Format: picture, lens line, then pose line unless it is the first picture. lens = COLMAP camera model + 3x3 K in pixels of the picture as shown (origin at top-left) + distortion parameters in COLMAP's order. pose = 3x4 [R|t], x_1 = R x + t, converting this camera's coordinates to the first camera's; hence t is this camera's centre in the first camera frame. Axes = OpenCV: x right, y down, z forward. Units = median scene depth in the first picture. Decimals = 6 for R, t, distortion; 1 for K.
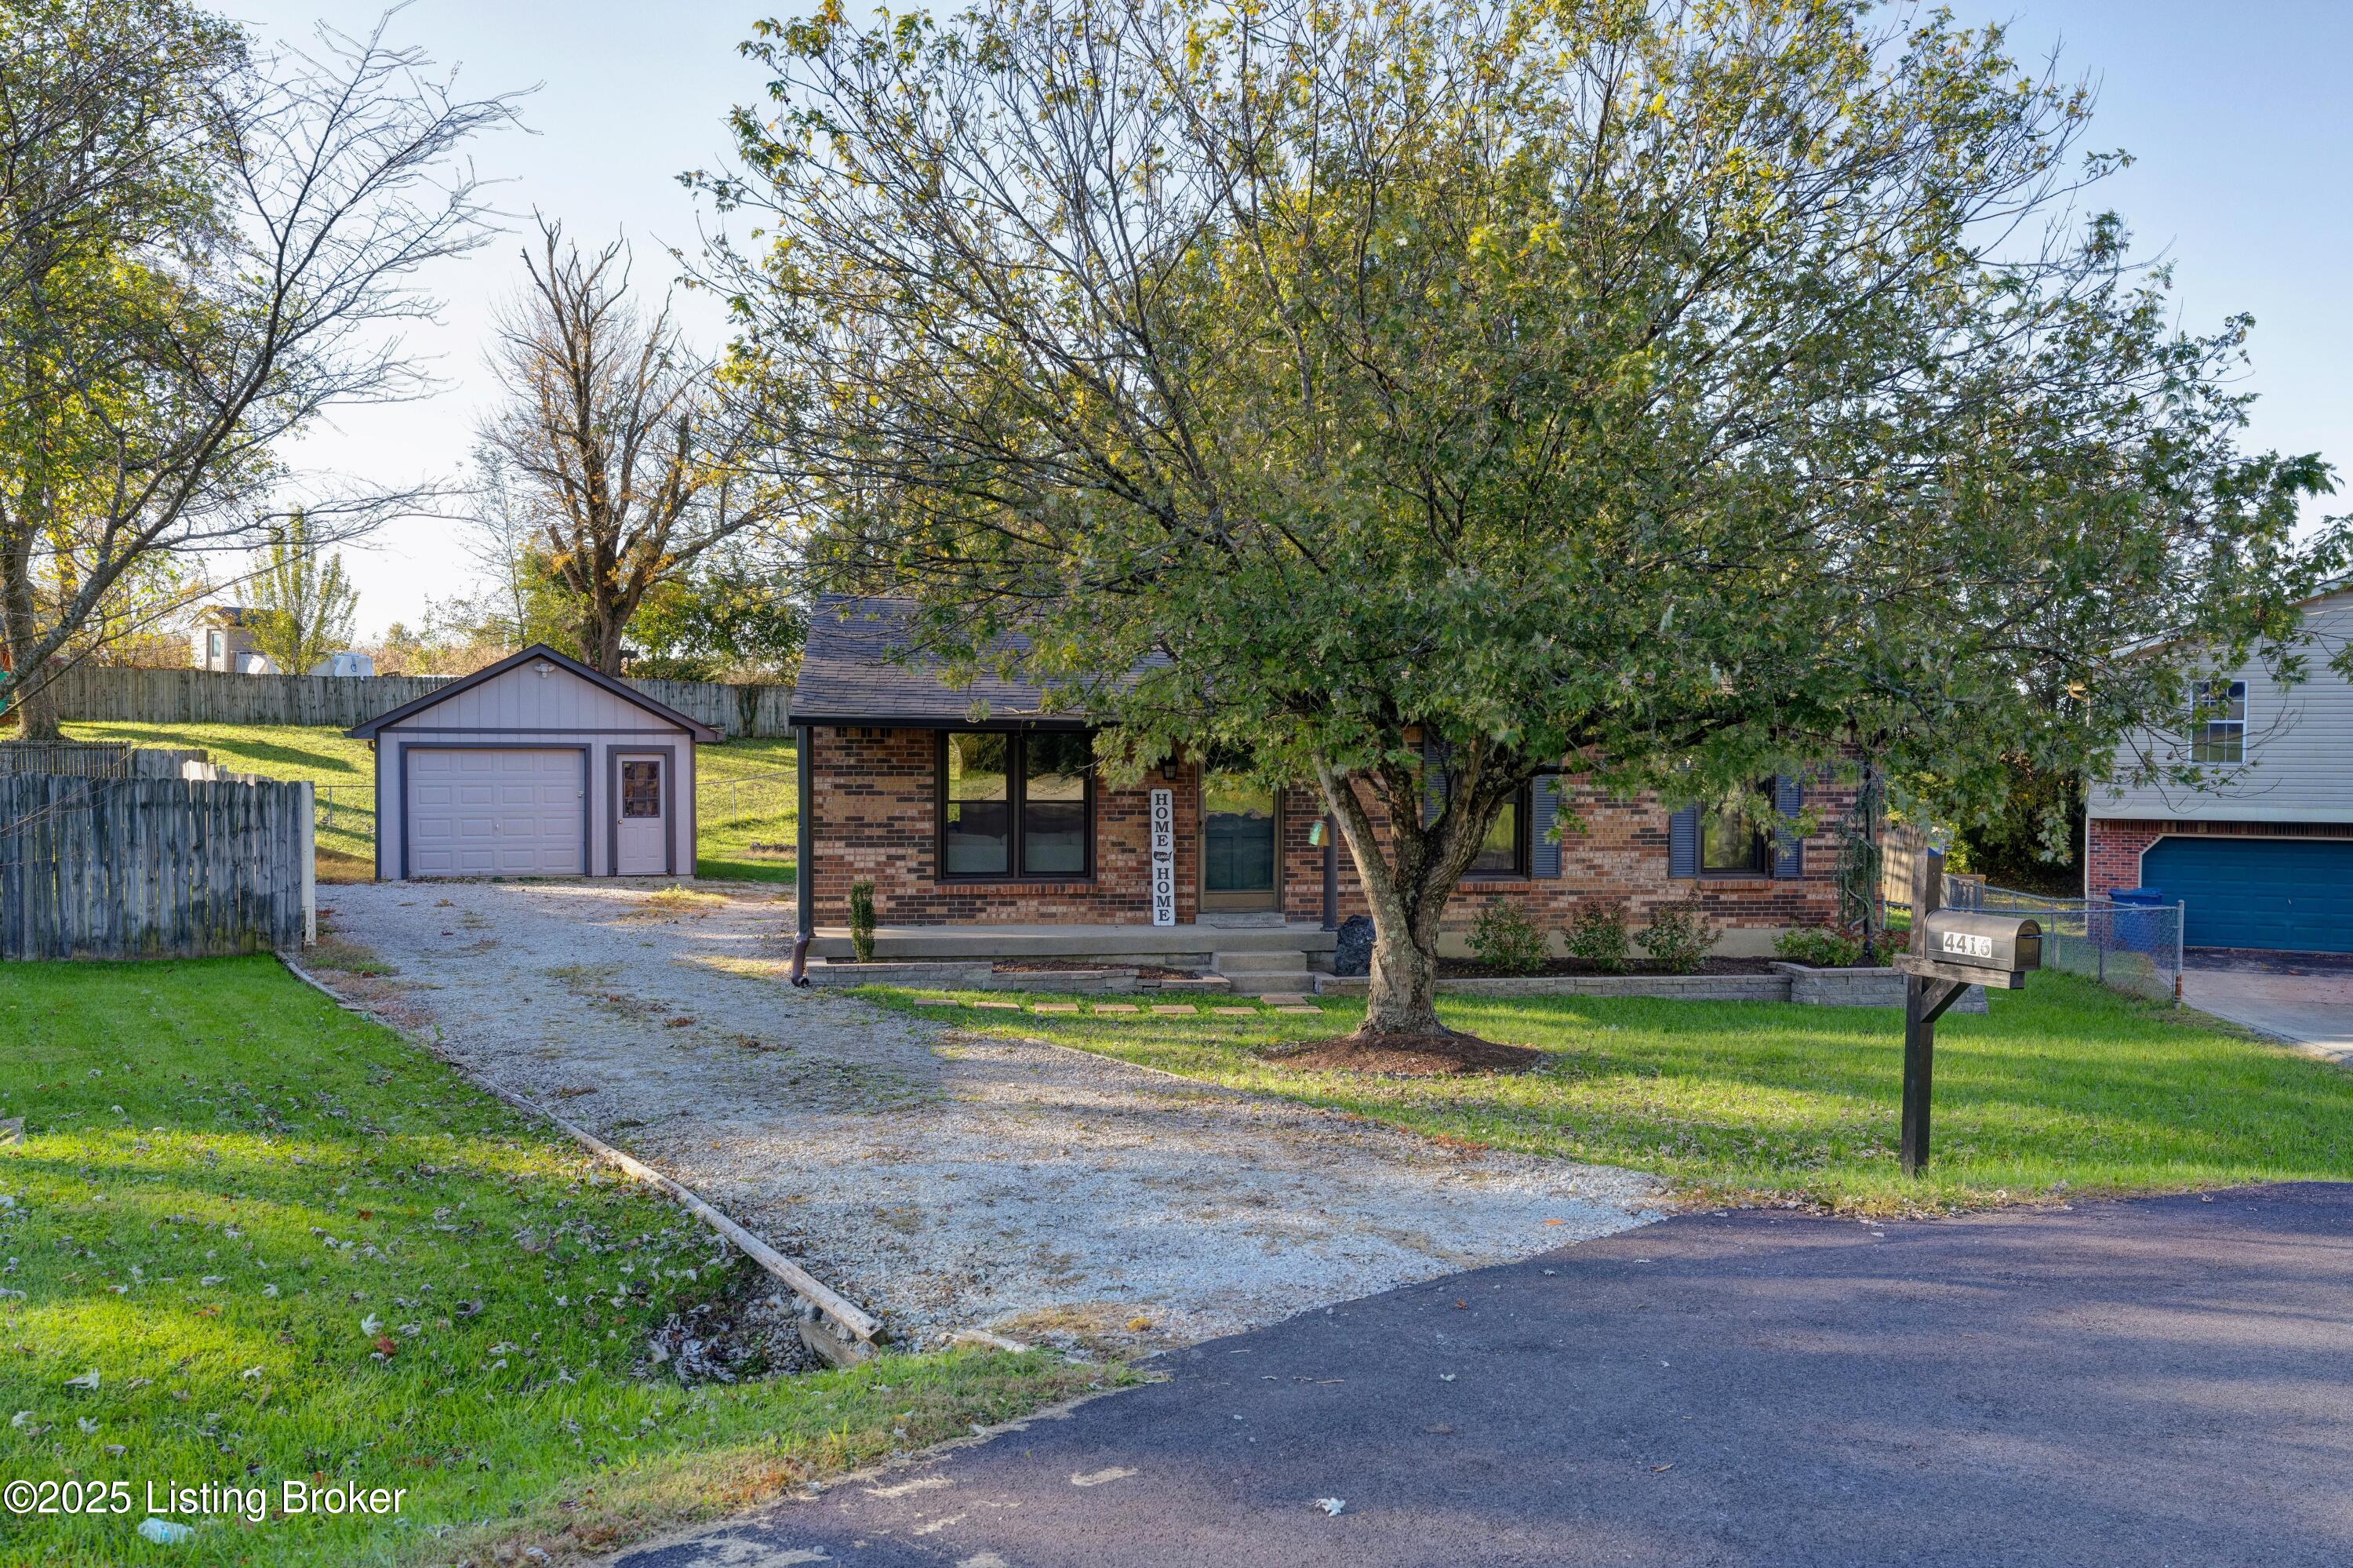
lens RADIAL K [[1779.9, 0, 1176.3], [0, 1779.9, 831.2], [0, 0, 1]] dist [0.008039, 0.004155]
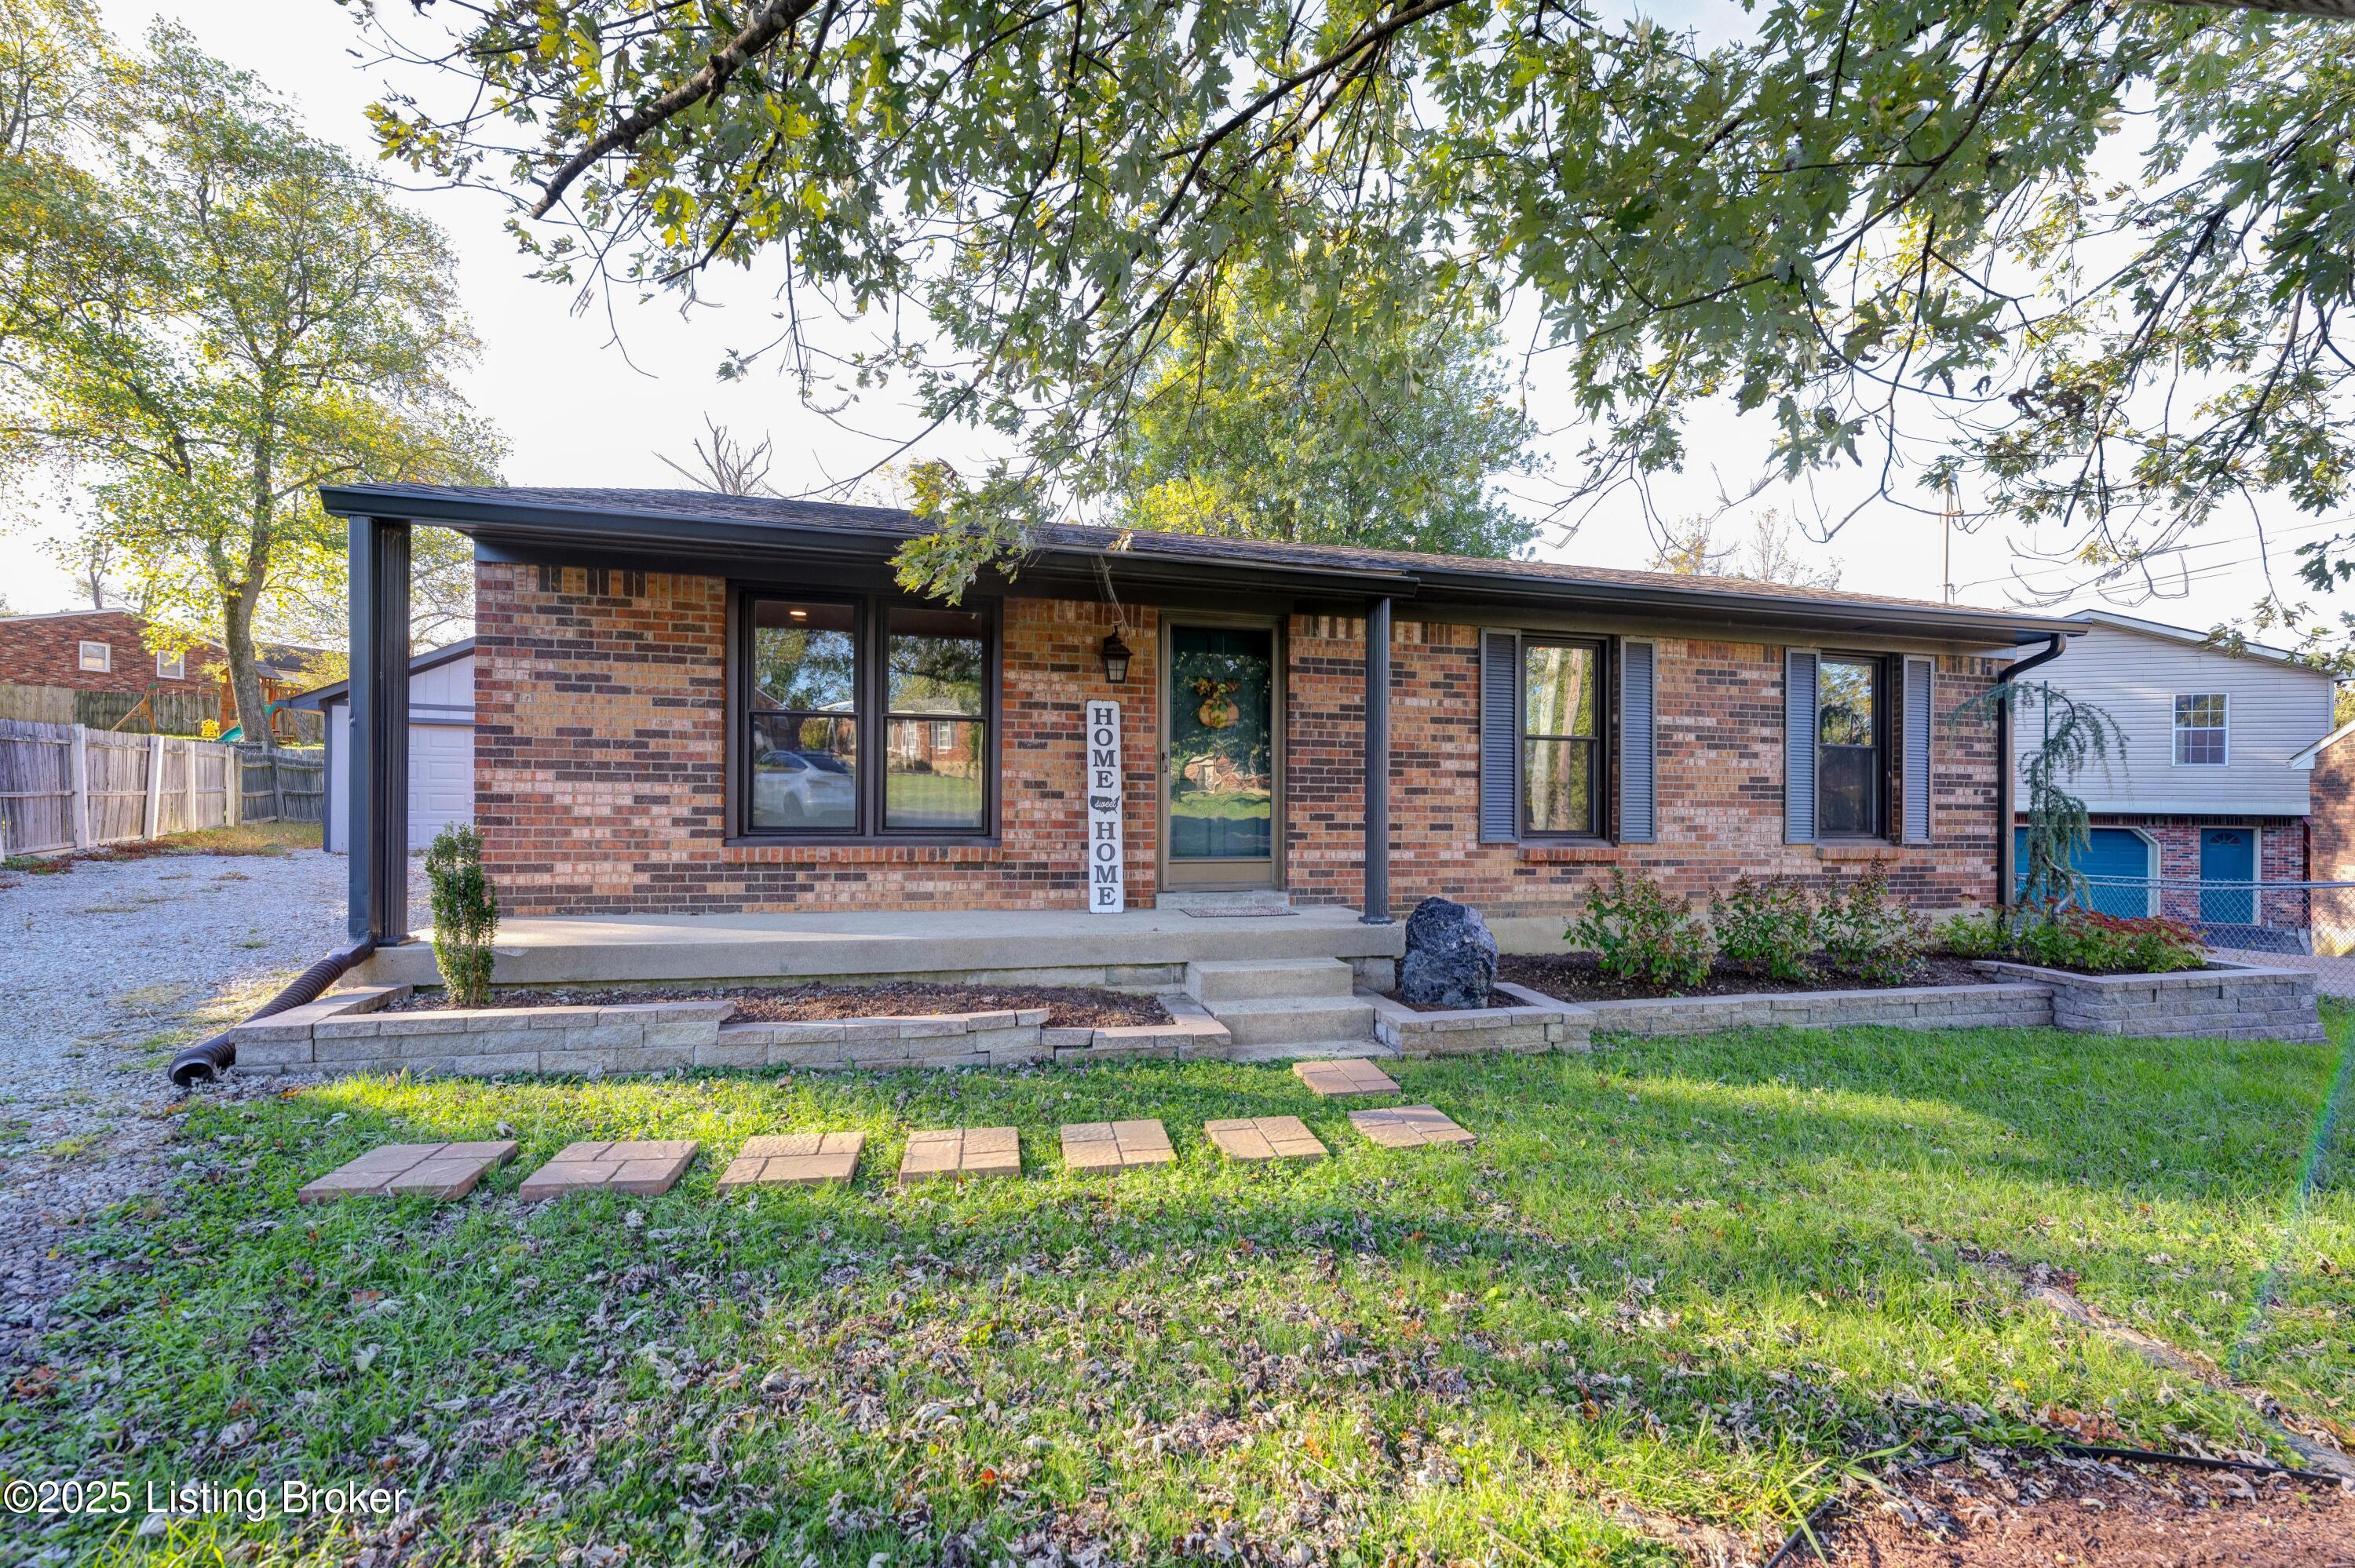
lens RADIAL K [[894.5, 0, 1209.7], [0, 894.5, 805.0], [0, 0, 1]] dist [-0.000887, -0.000131]
pose [[0.996154, 0.007578, 0.087295, 0.001707], [-0.004098, 0.999192, -0.039978, 0.025728], [-0.087528, 0.039467, 0.995380, 0.637954]]
